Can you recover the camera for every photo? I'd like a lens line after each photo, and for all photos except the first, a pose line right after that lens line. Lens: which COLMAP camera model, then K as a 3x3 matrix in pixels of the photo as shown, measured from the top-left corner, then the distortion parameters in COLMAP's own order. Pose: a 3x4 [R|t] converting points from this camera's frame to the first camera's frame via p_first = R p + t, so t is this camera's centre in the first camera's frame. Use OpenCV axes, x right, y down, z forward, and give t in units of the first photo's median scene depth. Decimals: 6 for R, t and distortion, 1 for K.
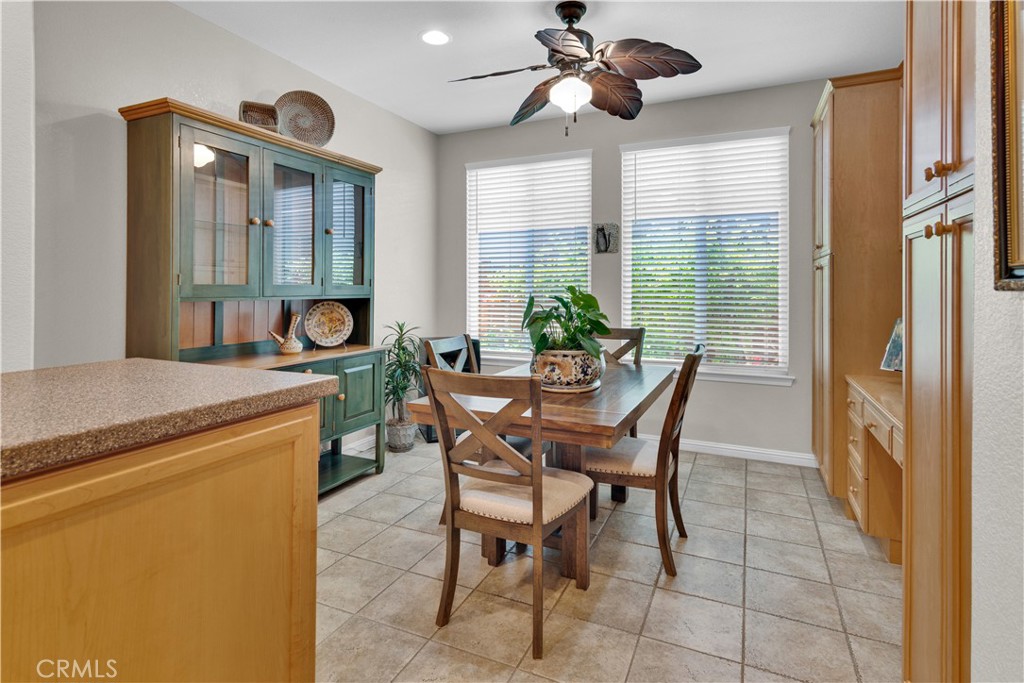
lens RADIAL K [[523.1, 0, 511.0], [0, 523.1, 288.4], [0, 0, 1]] dist [0.016422, 0.000256]
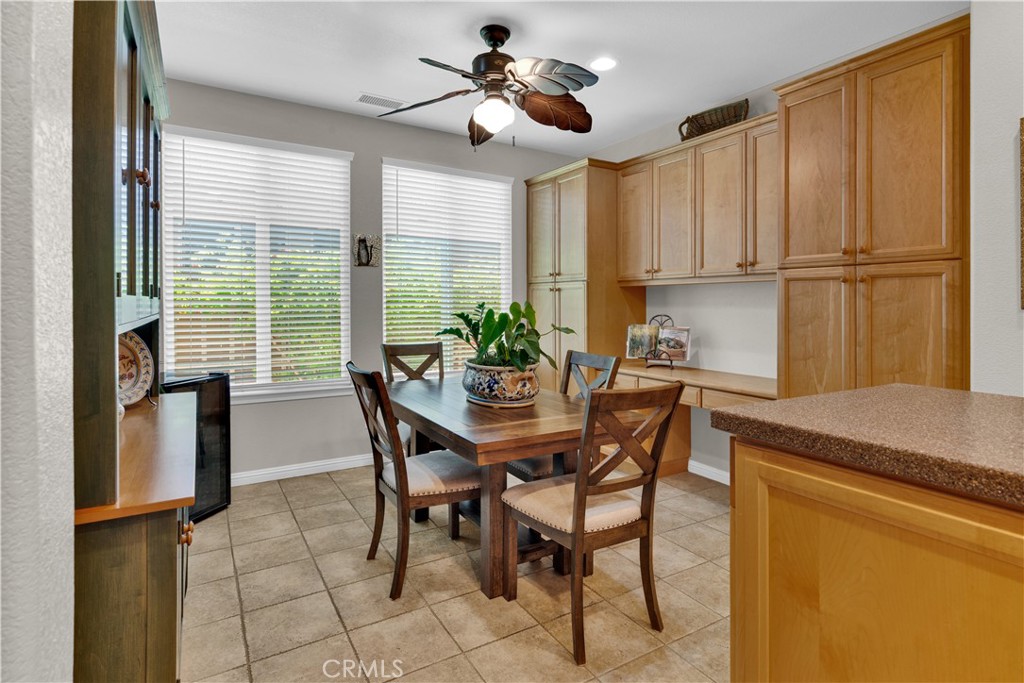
lens RADIAL K [[519.8, 0, 511.7], [0, 519.8, 294.1], [0, 0, 1]] dist [0.014220, 0.000241]
pose [[0.563955, 0.019994, 0.825564, -0.617171], [-0.007752, 0.999791, -0.018919, -0.002173], [-0.825769, 0.004270, 0.563992, 0.354653]]
